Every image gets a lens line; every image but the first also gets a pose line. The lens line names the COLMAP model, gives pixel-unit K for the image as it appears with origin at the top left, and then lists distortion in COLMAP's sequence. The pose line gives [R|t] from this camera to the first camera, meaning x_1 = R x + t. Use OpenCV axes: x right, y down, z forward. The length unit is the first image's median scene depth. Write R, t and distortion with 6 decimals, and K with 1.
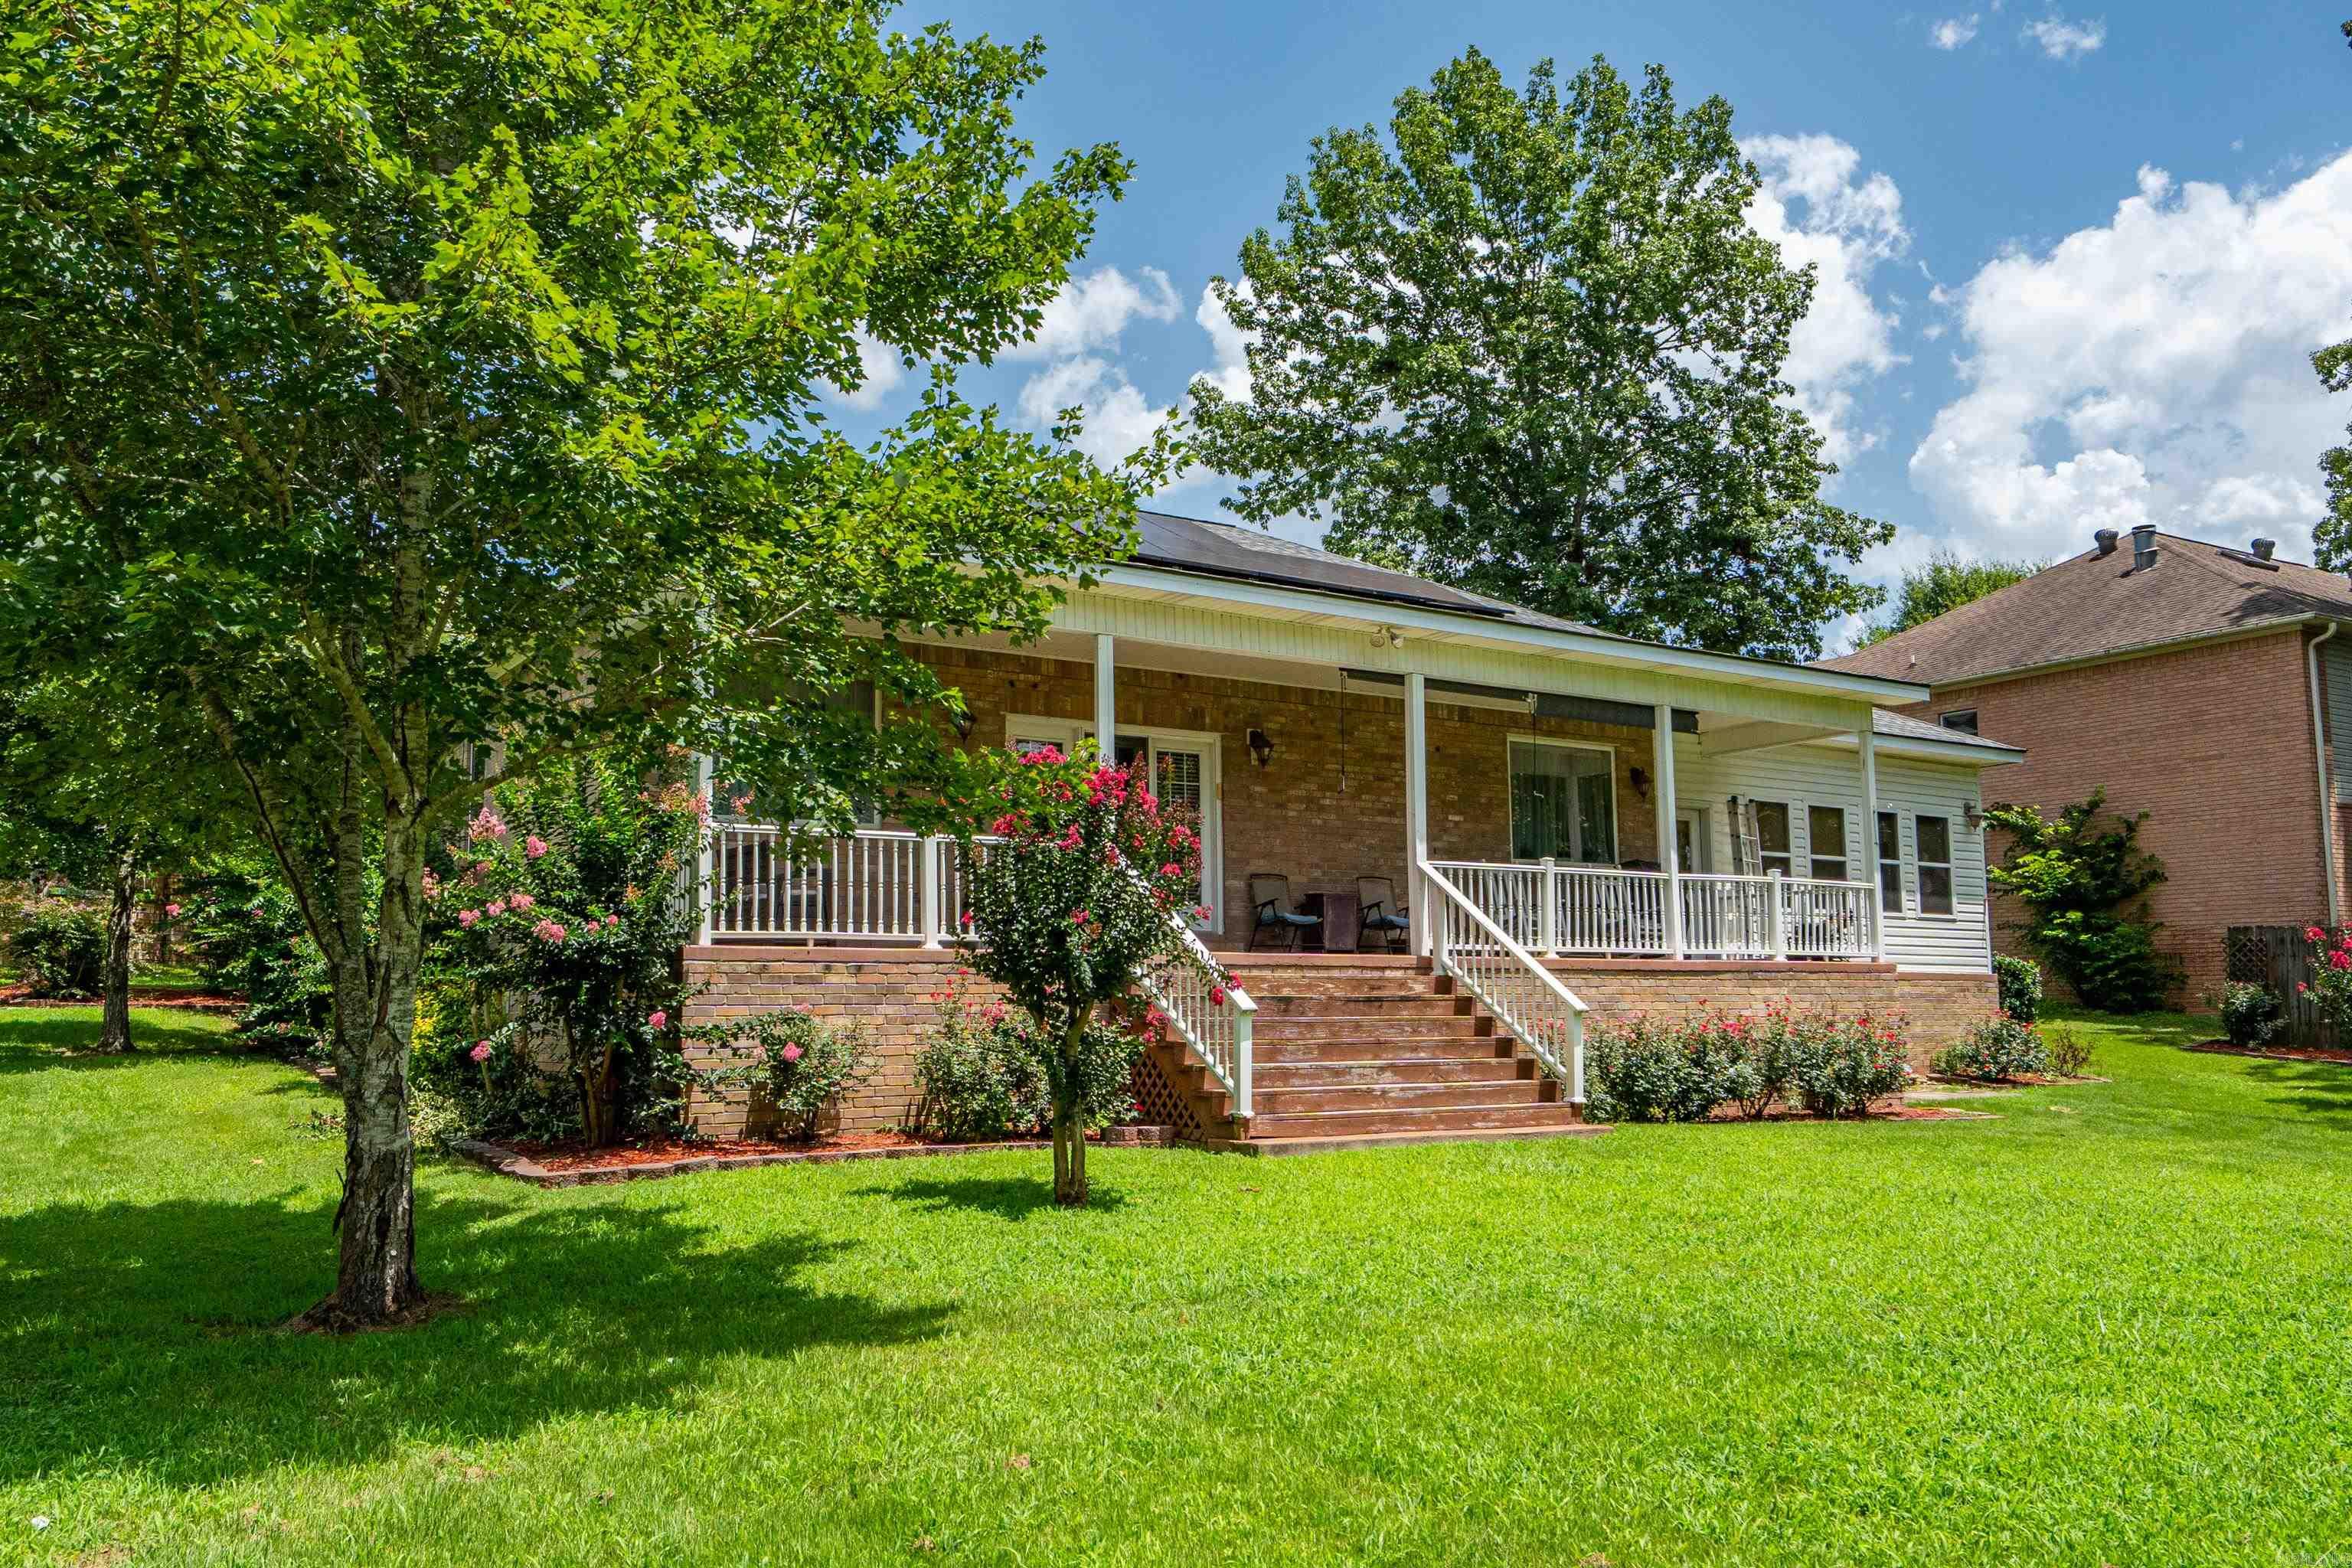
lens RADIAL K [[1720.1, 0, 1174.1], [0, 1720.1, 780.3], [0, 0, 1]] dist [0.006468, 0.000419]
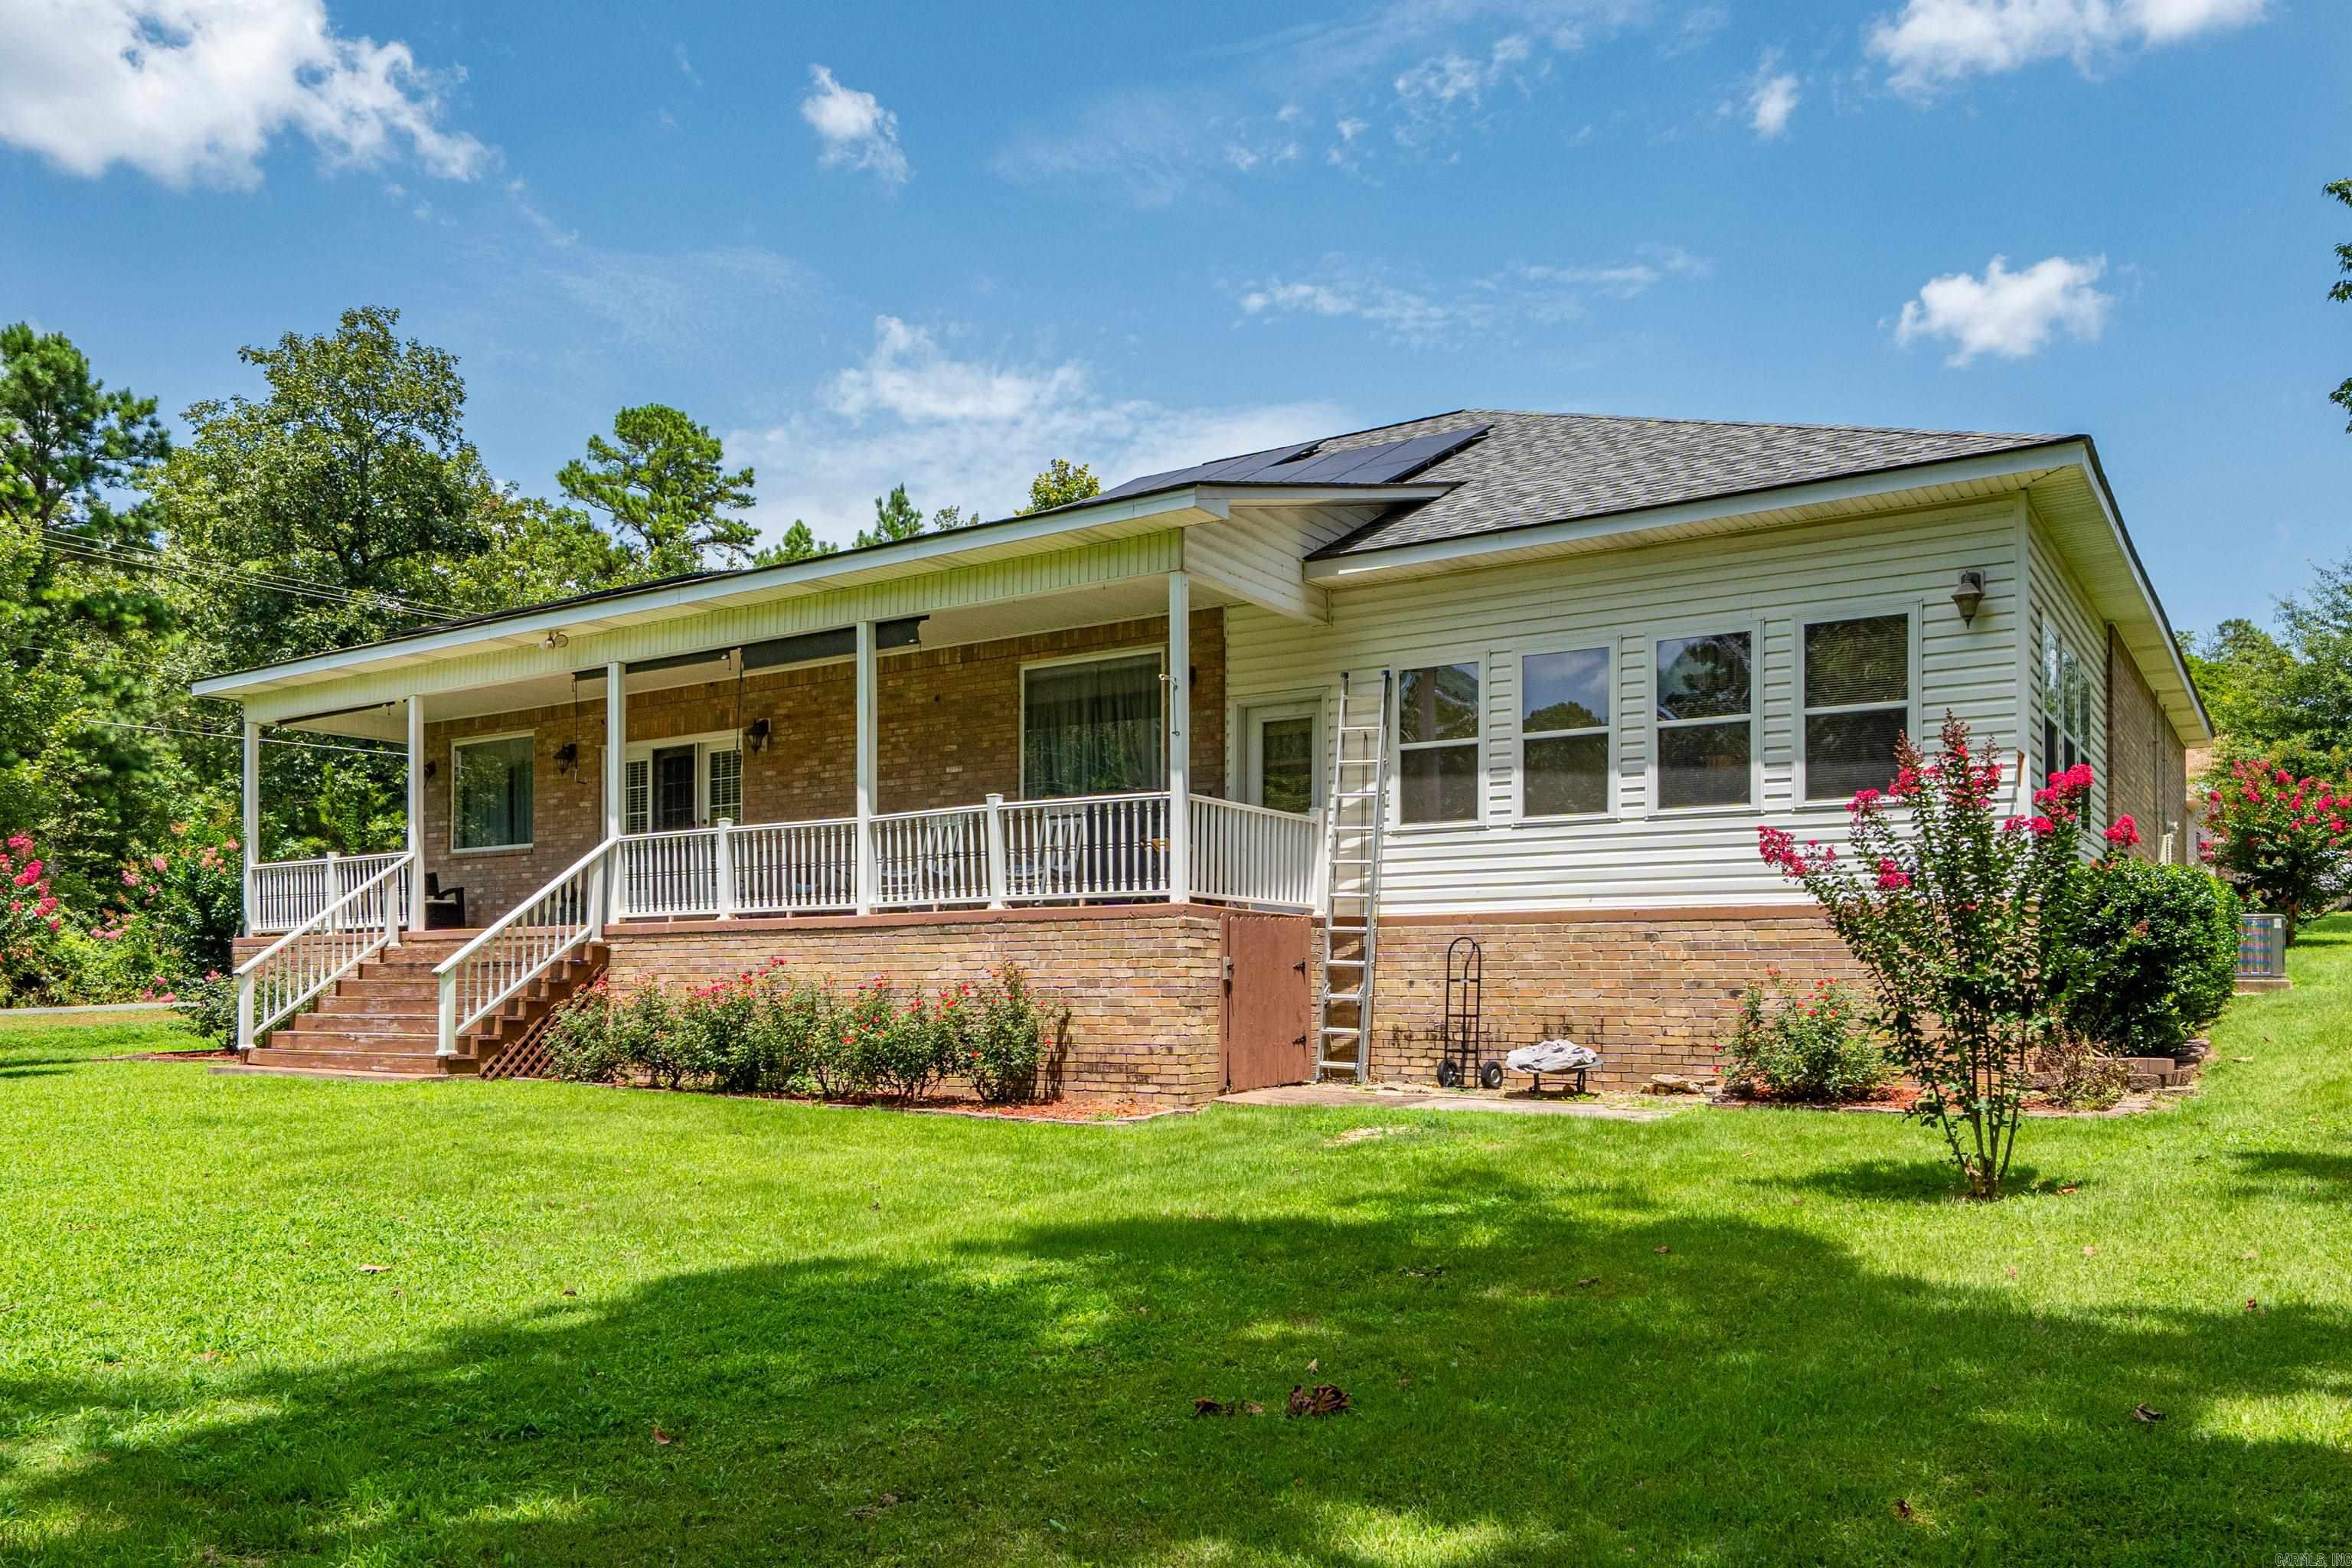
lens RADIAL K [[1720.1, 0, 1174.3], [0, 1720.1, 792.2], [0, 0, 1]] dist [0.006468, 0.000419]
pose [[0.427719, -0.086298, -0.899783, 1.158367], [0.131390, 0.990796, -0.032569, 0.089453], [0.894311, -0.104292, 0.435121, 0.743373]]
